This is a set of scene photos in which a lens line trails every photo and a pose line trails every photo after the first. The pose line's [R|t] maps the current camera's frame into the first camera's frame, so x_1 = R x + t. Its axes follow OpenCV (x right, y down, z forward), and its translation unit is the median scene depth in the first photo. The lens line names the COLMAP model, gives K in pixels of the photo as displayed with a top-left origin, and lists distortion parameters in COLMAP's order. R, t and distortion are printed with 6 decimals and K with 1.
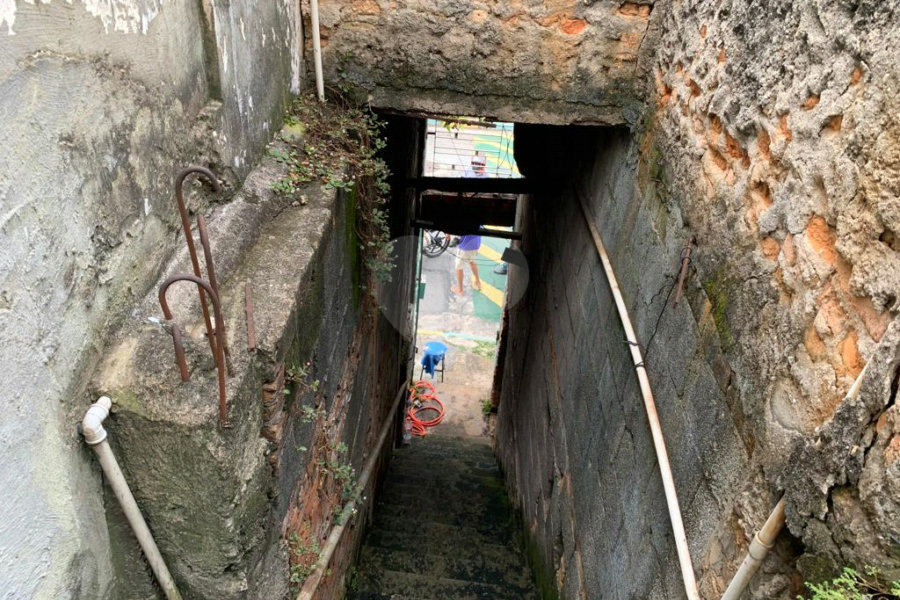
lens RADIAL K [[679.5, 0, 450.6], [0, 679.5, 302.9], [0, 0, 1]] dist [0.011960, -0.007822]
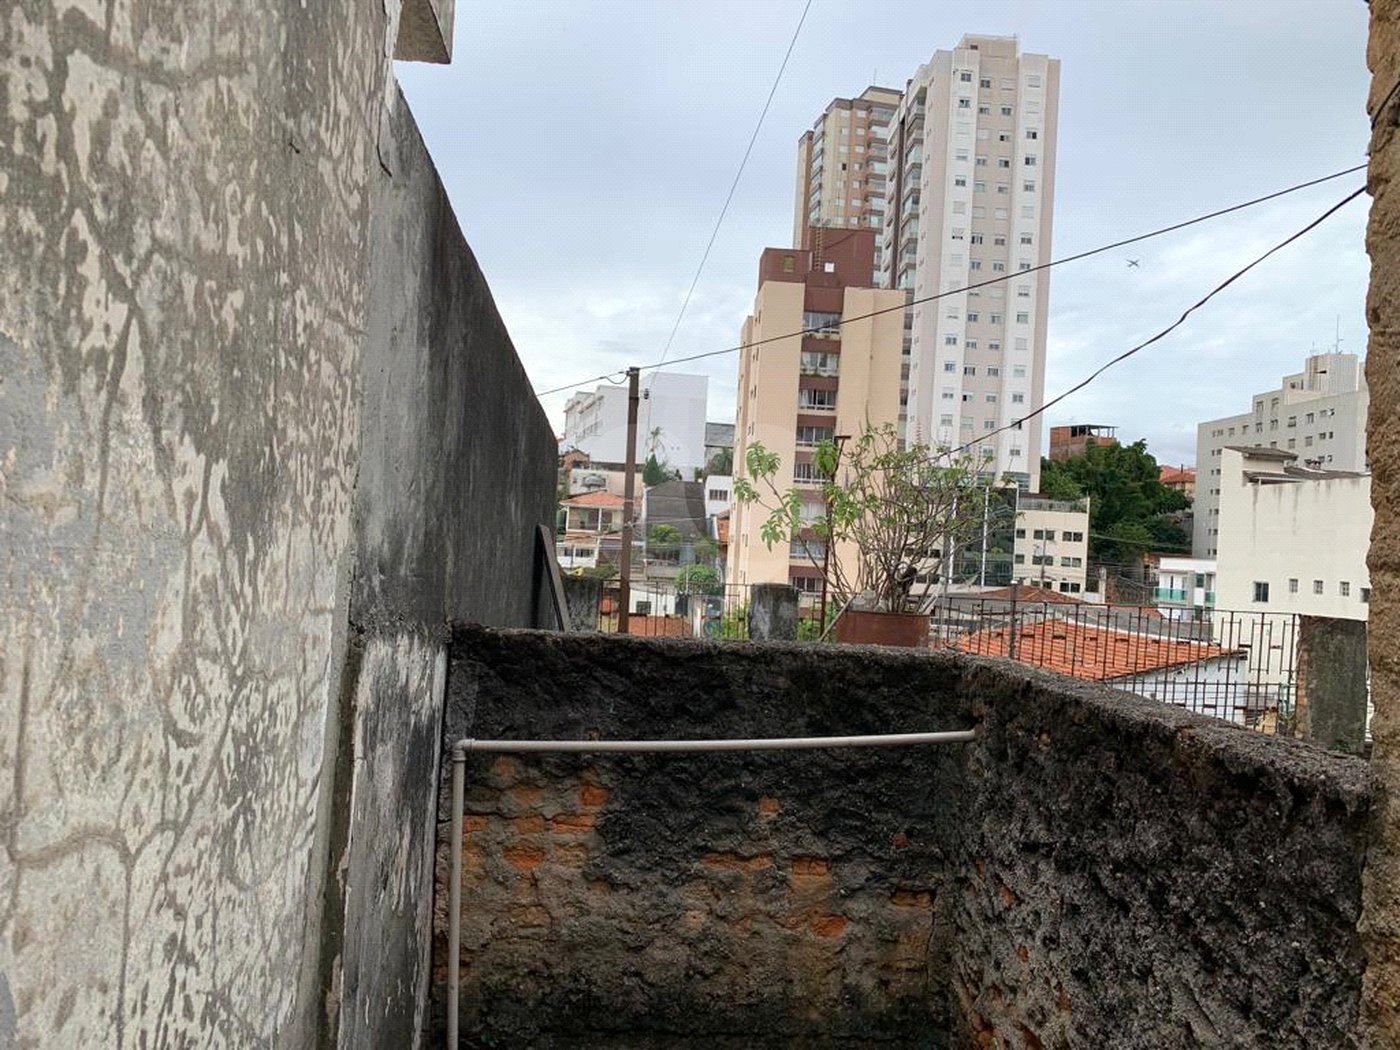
lens RADIAL K [[1067.9, 0, 700.0], [0, 1067.9, 525.0], [0, 0, 1]] dist [0.030511, -0.049493]
pose [[0.992959, -0.016425, 0.117311, -0.074038], [0.081225, 0.815255, -0.573377, -0.121879], [-0.086221, 0.578869, 0.810850, -0.117190]]
